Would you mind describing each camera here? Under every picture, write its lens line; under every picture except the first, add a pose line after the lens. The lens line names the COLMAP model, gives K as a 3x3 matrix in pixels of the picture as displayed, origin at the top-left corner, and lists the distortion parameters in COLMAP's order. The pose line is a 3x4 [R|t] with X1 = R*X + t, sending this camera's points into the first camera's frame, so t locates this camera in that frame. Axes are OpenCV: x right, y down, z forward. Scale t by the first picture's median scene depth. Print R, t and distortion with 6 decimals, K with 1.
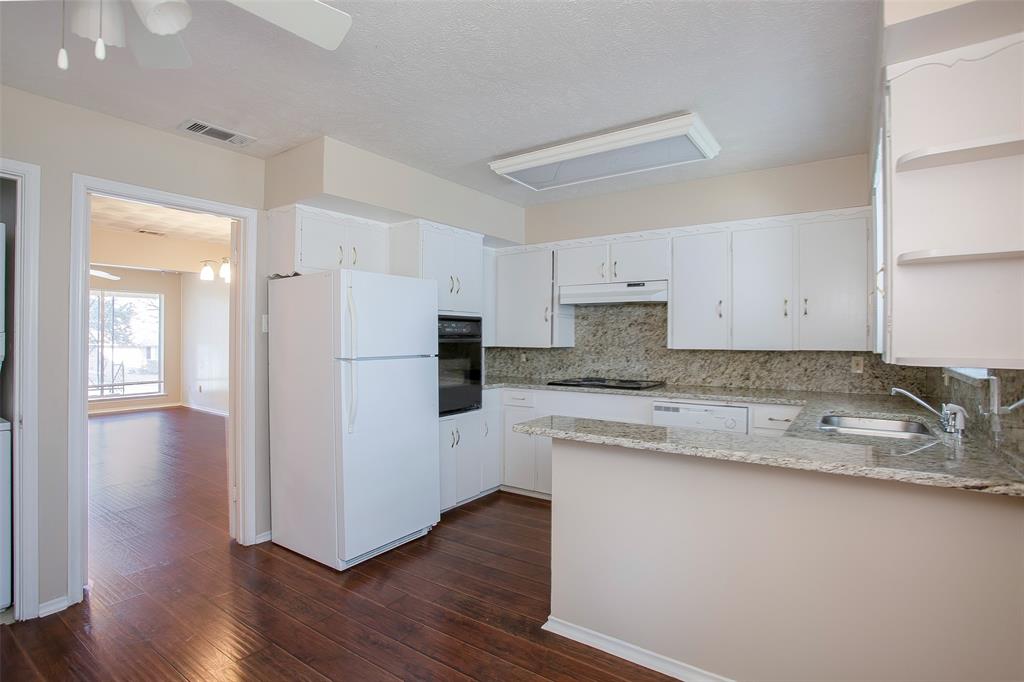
lens RADIAL K [[503.1, 0, 506.9], [0, 503.1, 336.1], [0, 0, 1]] dist [-0.071815, 0.027099]
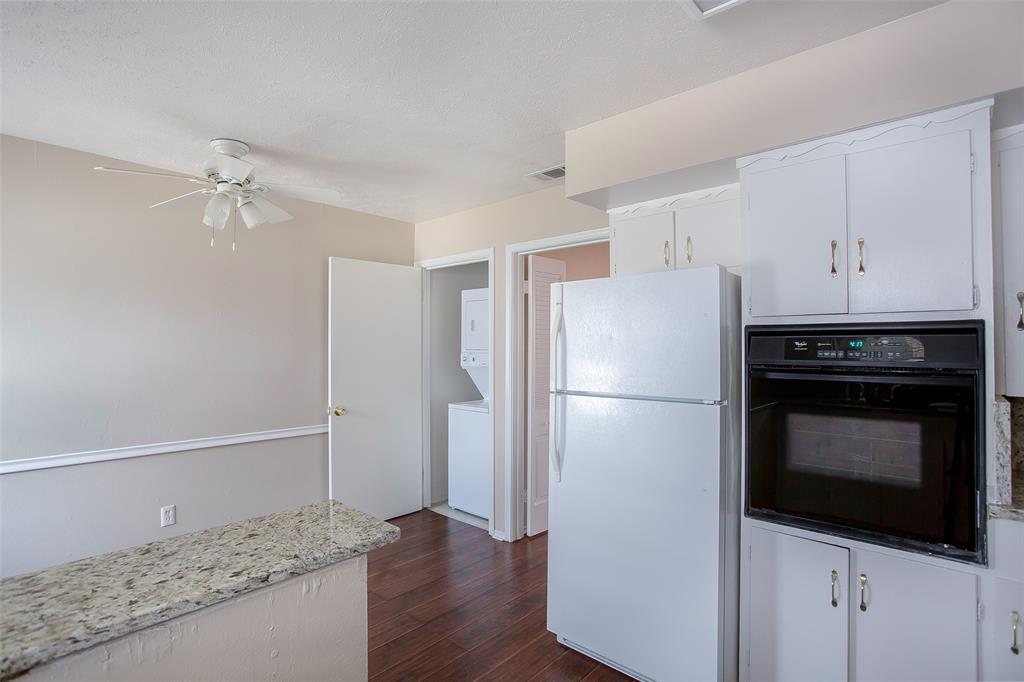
lens RADIAL K [[503.1, 0, 506.9], [0, 503.1, 336.1], [0, 0, 1]] dist [-0.071815, 0.027099]
pose [[-0.131594, -0.020295, -0.991096, 0.449140], [0.000660, 0.999788, -0.020561, -0.025625], [0.991303, -0.003359, -0.131553, 0.889857]]
